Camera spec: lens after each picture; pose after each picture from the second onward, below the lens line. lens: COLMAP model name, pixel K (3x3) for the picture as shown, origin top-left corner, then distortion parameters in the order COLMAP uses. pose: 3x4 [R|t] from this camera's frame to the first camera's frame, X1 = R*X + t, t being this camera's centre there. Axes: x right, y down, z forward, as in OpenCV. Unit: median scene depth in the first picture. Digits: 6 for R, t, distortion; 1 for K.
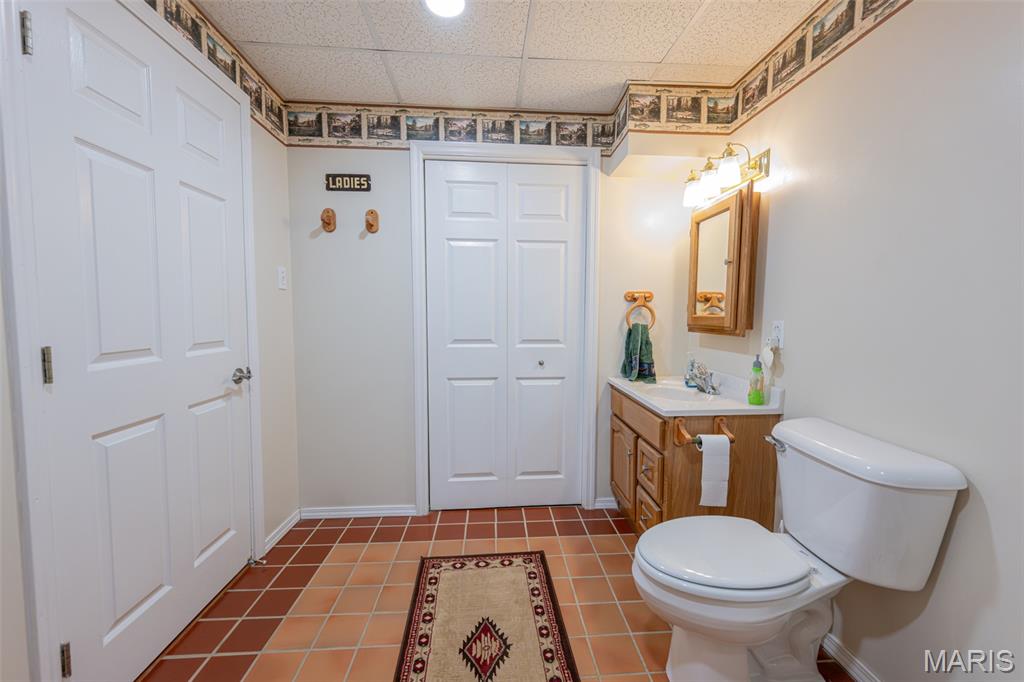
lens RADIAL K [[401.7, 0, 514.9], [0, 401.7, 344.8], [0, 0, 1]] dist [0.001276, -0.000026]
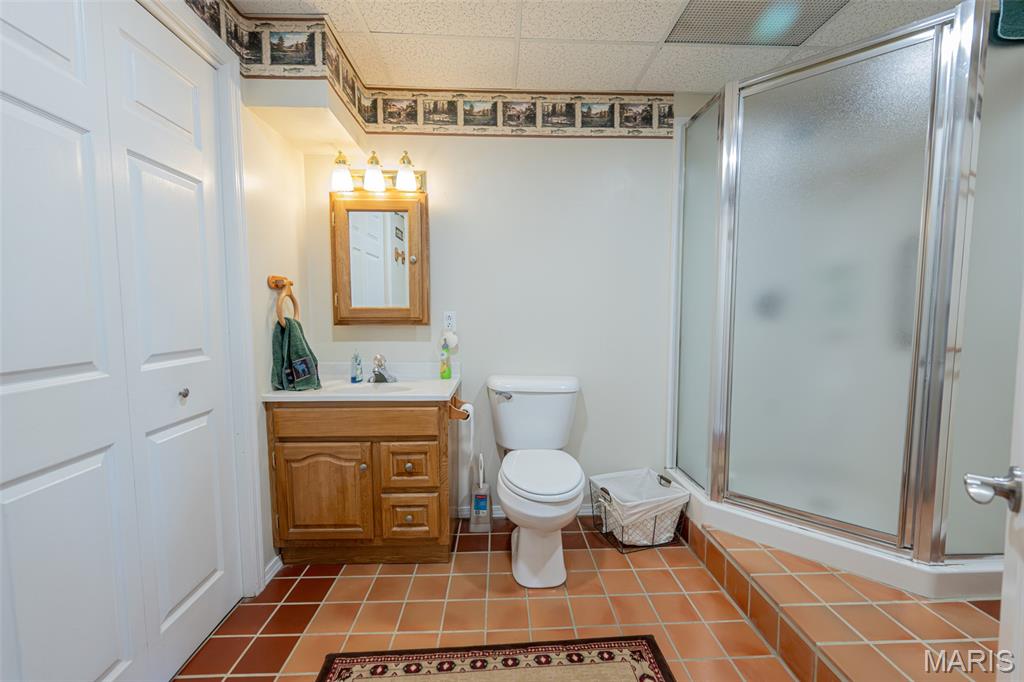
lens RADIAL K [[411.2, 0, 514.7], [0, 411.2, 348.9], [0, 0, 1]] dist [-0.009485, -0.000089]
pose [[0.017096, -0.090894, 0.995714, -0.582803], [0.083527, 0.992508, 0.089167, -0.032920], [-0.996359, 0.081645, 0.024560, 0.655139]]
